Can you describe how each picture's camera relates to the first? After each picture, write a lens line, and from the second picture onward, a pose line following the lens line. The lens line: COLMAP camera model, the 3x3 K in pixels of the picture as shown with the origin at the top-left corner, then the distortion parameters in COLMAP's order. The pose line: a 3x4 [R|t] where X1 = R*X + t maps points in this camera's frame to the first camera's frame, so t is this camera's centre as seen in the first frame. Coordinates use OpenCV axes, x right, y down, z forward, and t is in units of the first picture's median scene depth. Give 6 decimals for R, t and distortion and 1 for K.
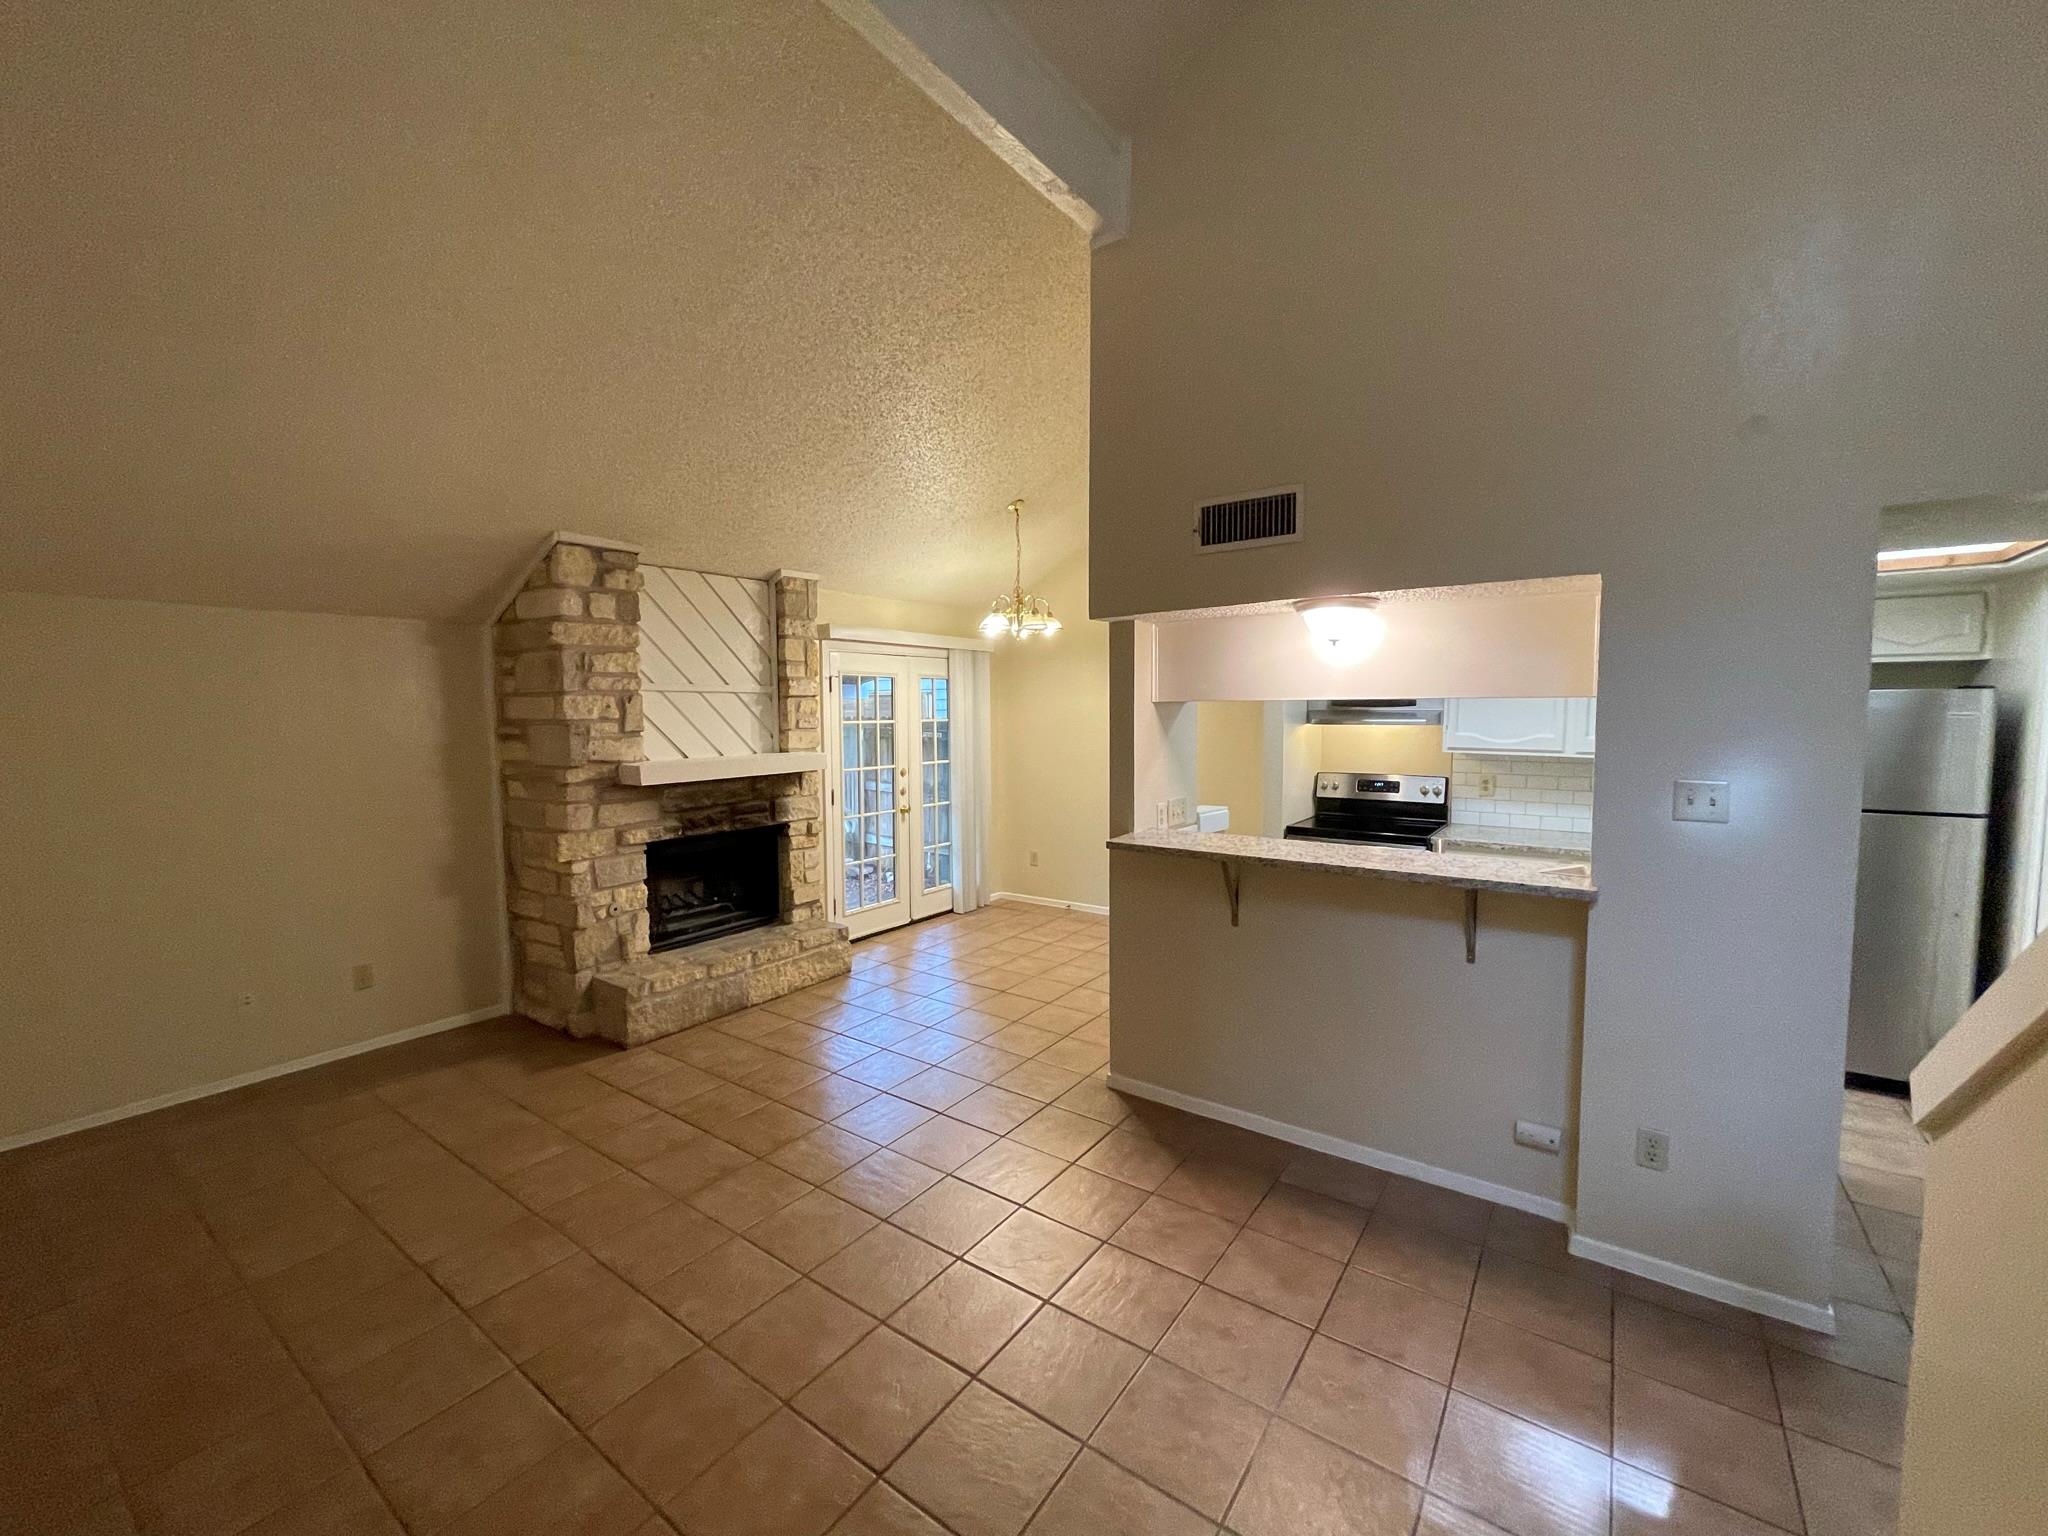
lens RADIAL K [[825.2, 0, 1029.9], [0, 825.2, 771.5], [0, 0, 1]] dist [-0.000011, -0.000002]
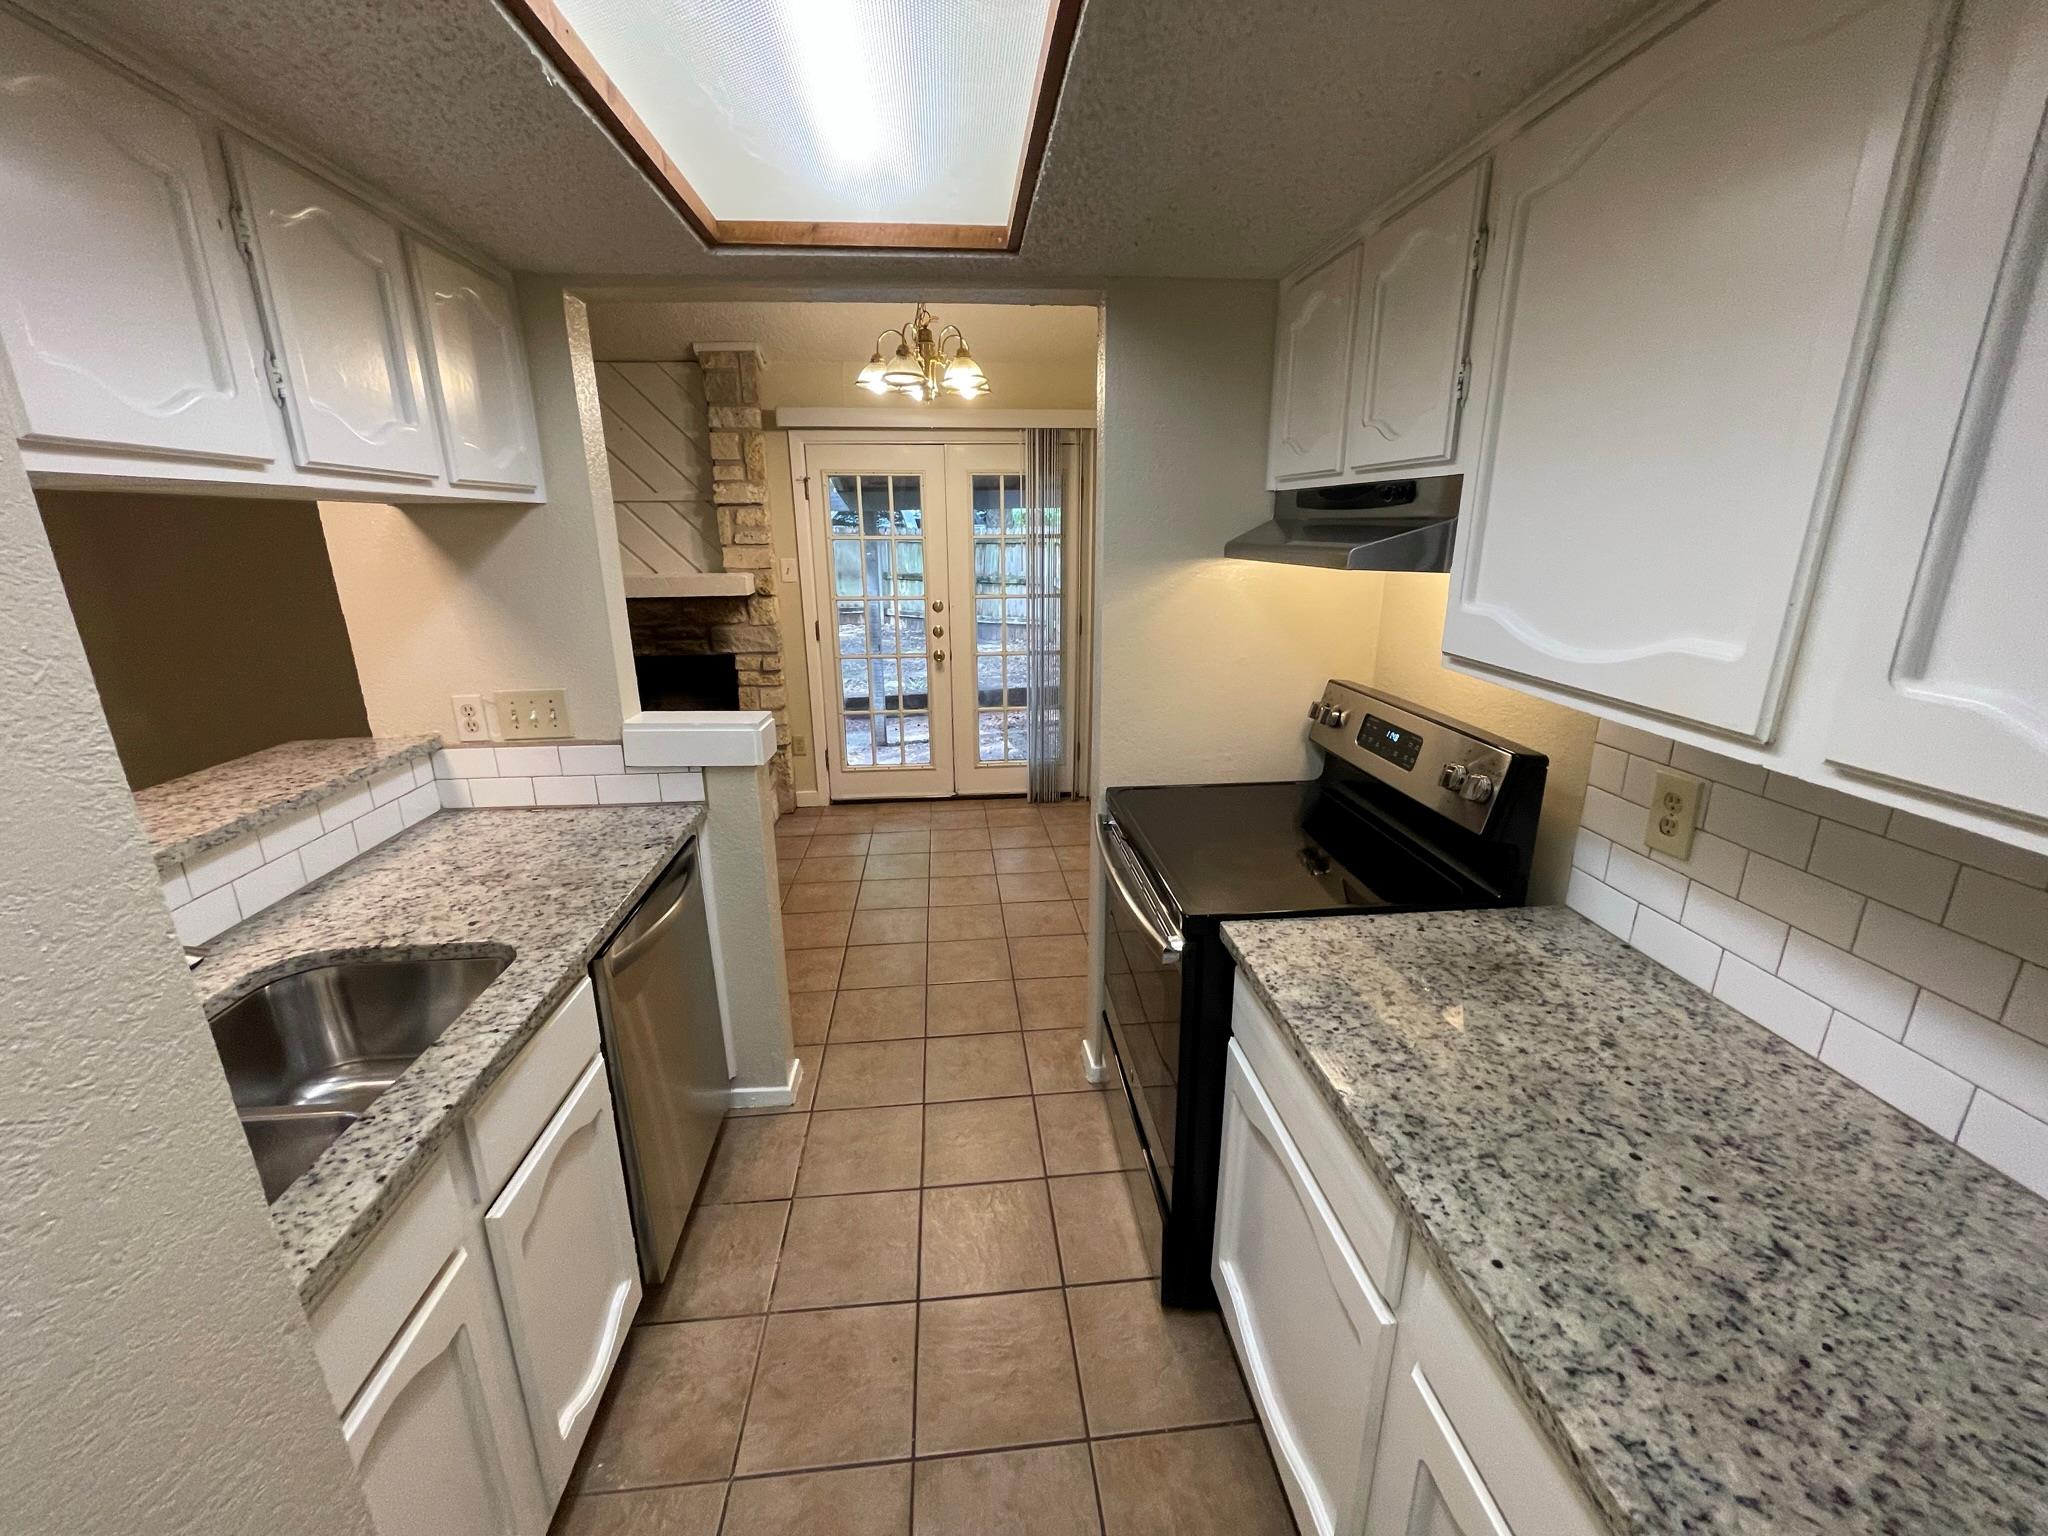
lens RADIAL K [[825.2, 0, 1022.3], [0, 825.2, 773.6], [0, 0, 1]] dist [-0.000011, -0.000002]
pose [[0.655493, 0.219131, -0.722710, 0.640403], [-0.057053, 0.968612, 0.241943, -0.050946], [0.753043, -0.117359, 0.647420, 0.715079]]
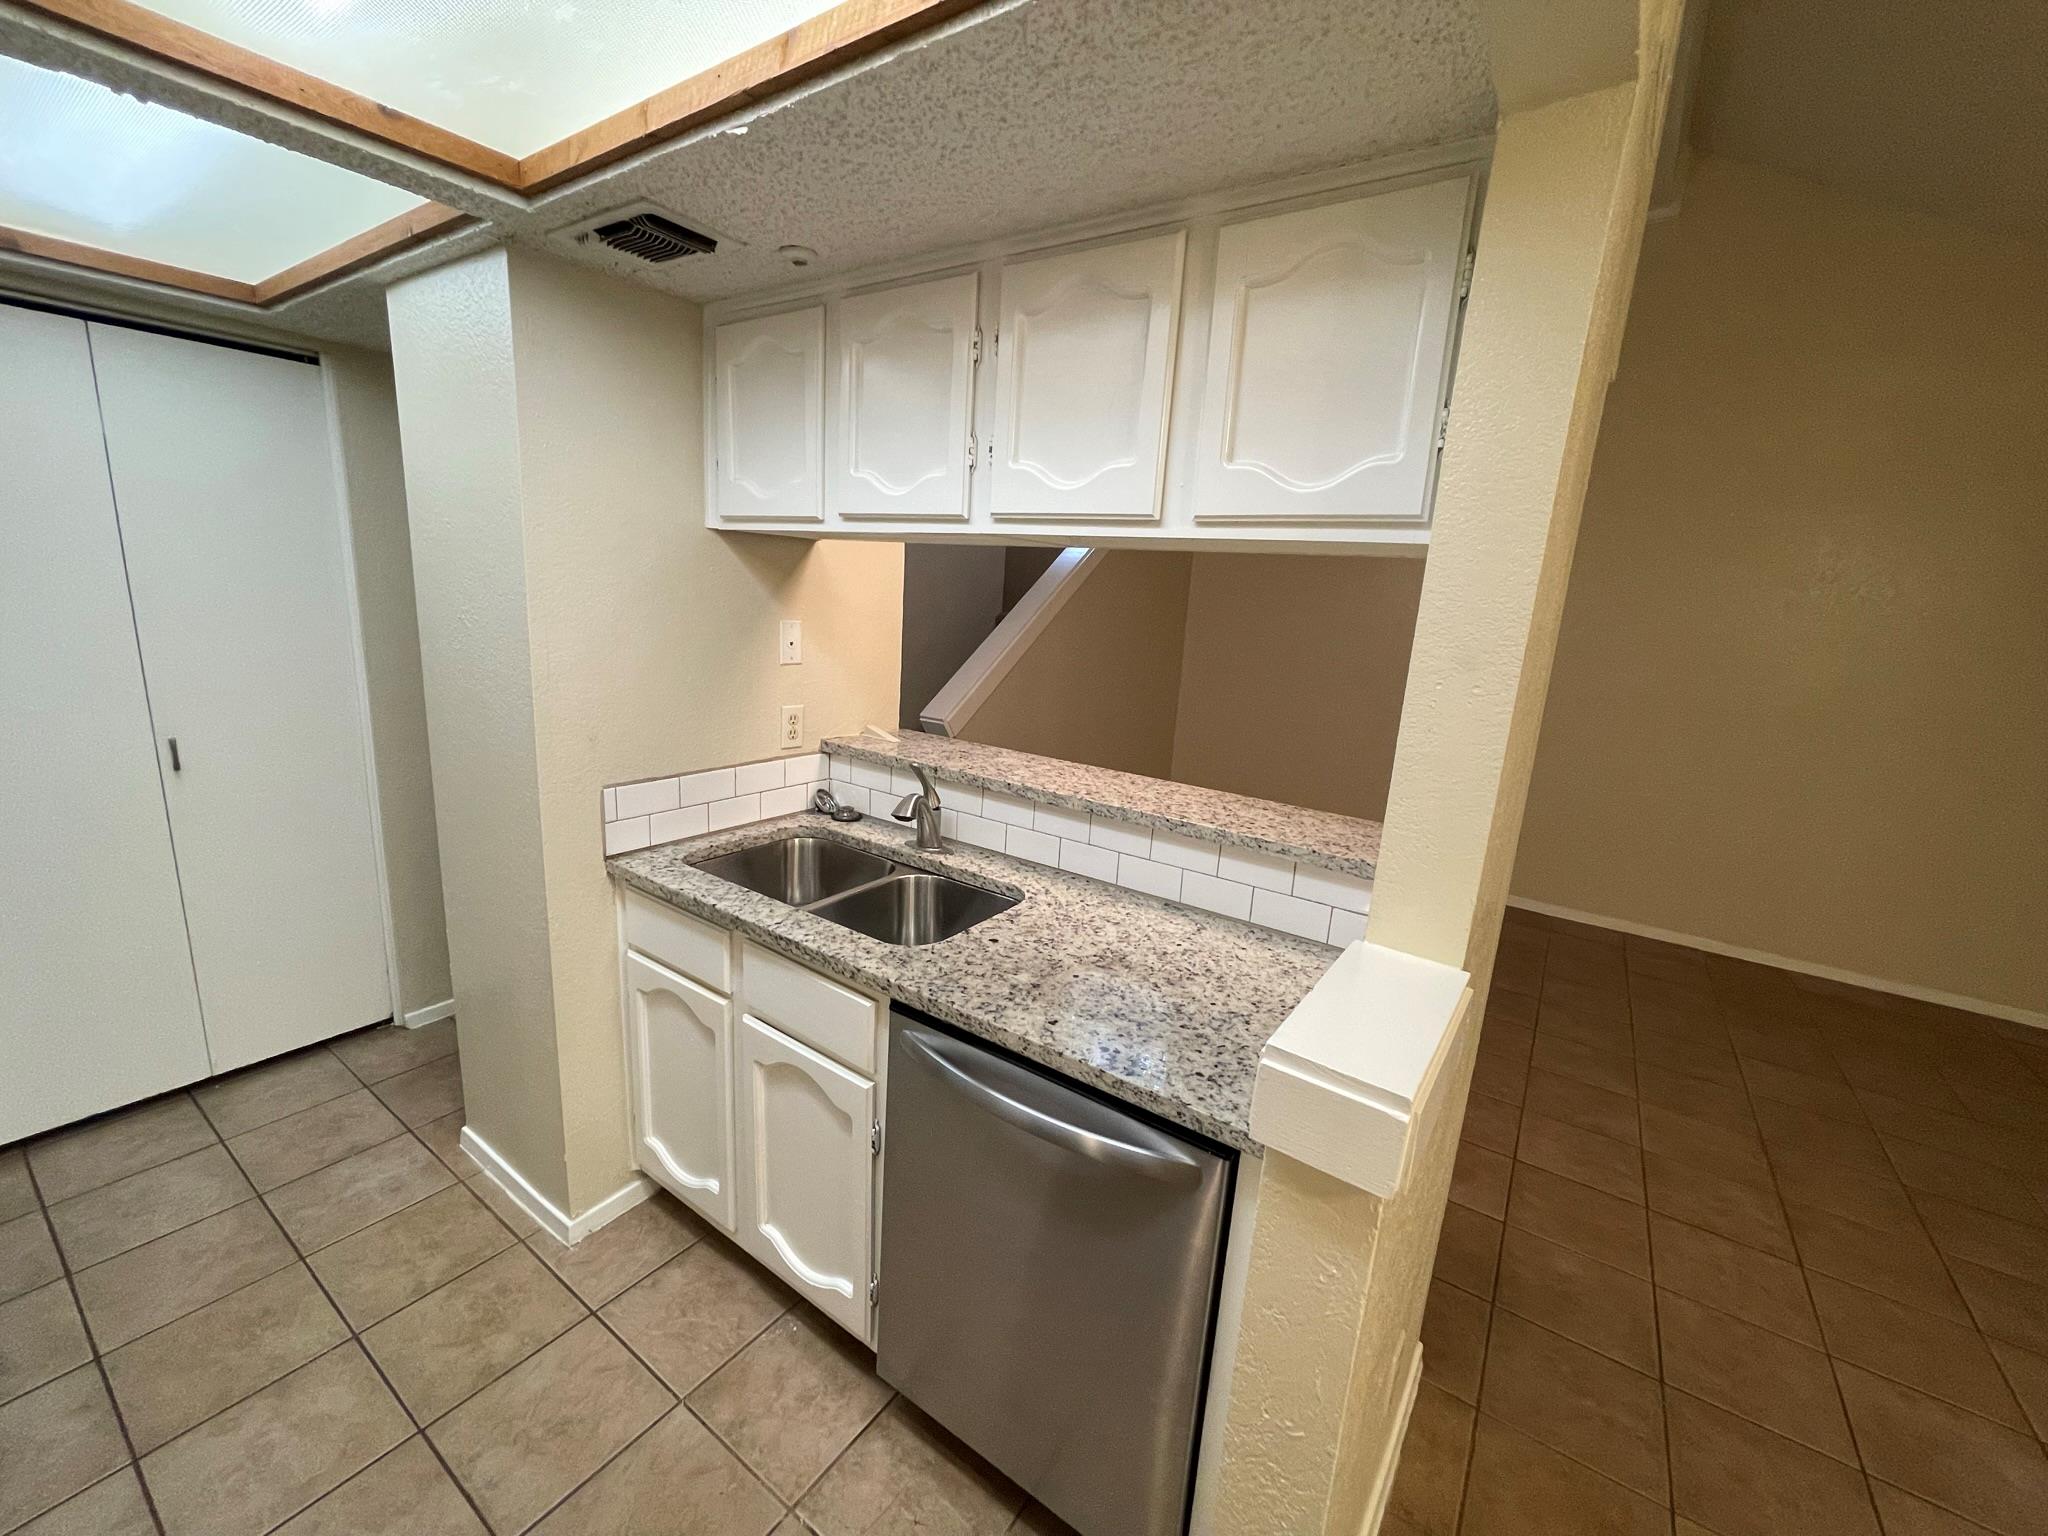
lens RADIAL K [[825.2, 0, 1026.9], [0, 825.2, 765.1], [0, 0, 1]] dist [-0.000011, -0.000002]
pose [[-0.998600, -0.045268, -0.027371, -0.373022], [-0.051296, 0.955052, 0.291965, -0.109020], [0.012924, 0.292960, -0.956037, 1.671960]]
